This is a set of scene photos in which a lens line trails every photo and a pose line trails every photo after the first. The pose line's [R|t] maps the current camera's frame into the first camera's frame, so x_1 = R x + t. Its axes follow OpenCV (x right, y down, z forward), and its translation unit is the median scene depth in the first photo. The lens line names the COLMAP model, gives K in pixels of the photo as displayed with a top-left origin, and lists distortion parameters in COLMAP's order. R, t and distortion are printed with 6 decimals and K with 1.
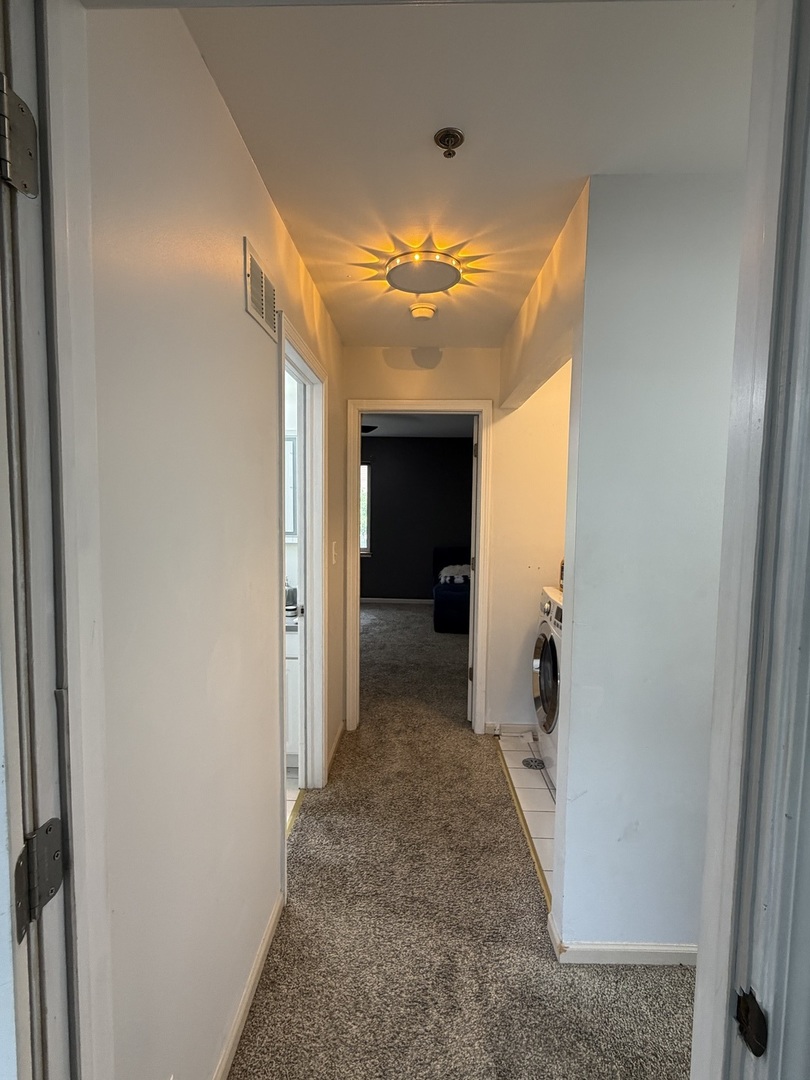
lens RADIAL K [[507.9, 0, 405.0], [0, 507.9, 540.0], [0, 0, 1]] dist [0.000081, -0.000002]
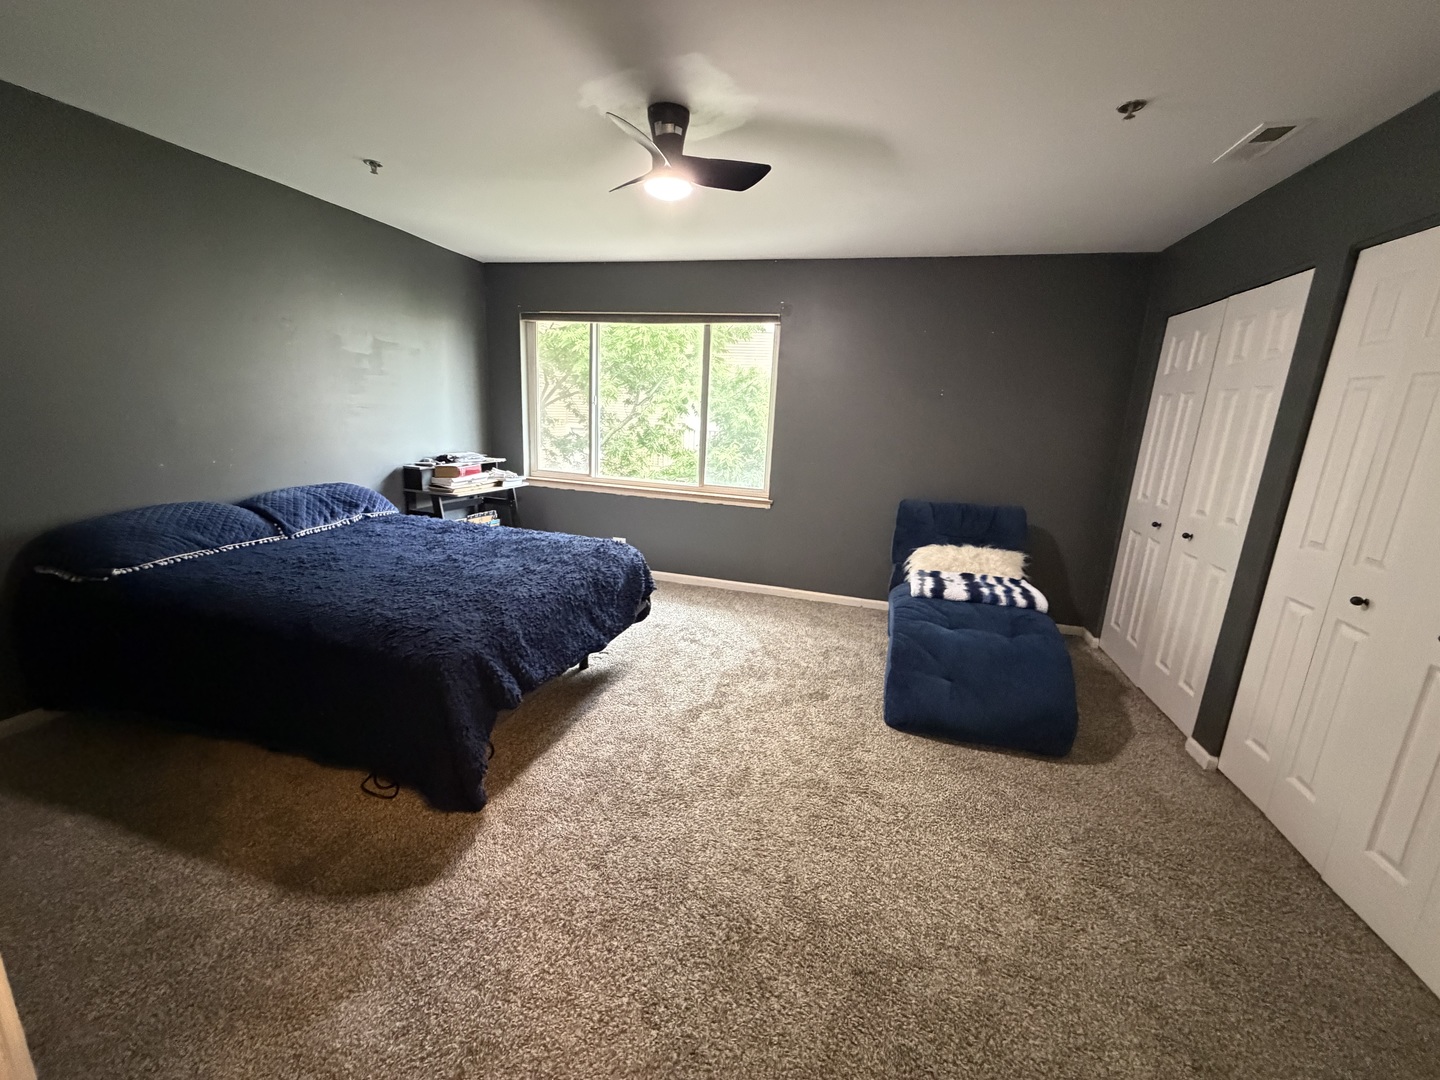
lens RADIAL K [[587.3, 0, 720.0], [0, 587.3, 540.0], [0, 0, 1]] dist [-0.000109, -0.000046]
pose [[0.972650, 0.088484, -0.214762, 0.016913], [-0.054539, 0.985749, 0.159134, -0.029451], [0.225782, -0.143068, 0.963615, 0.486529]]
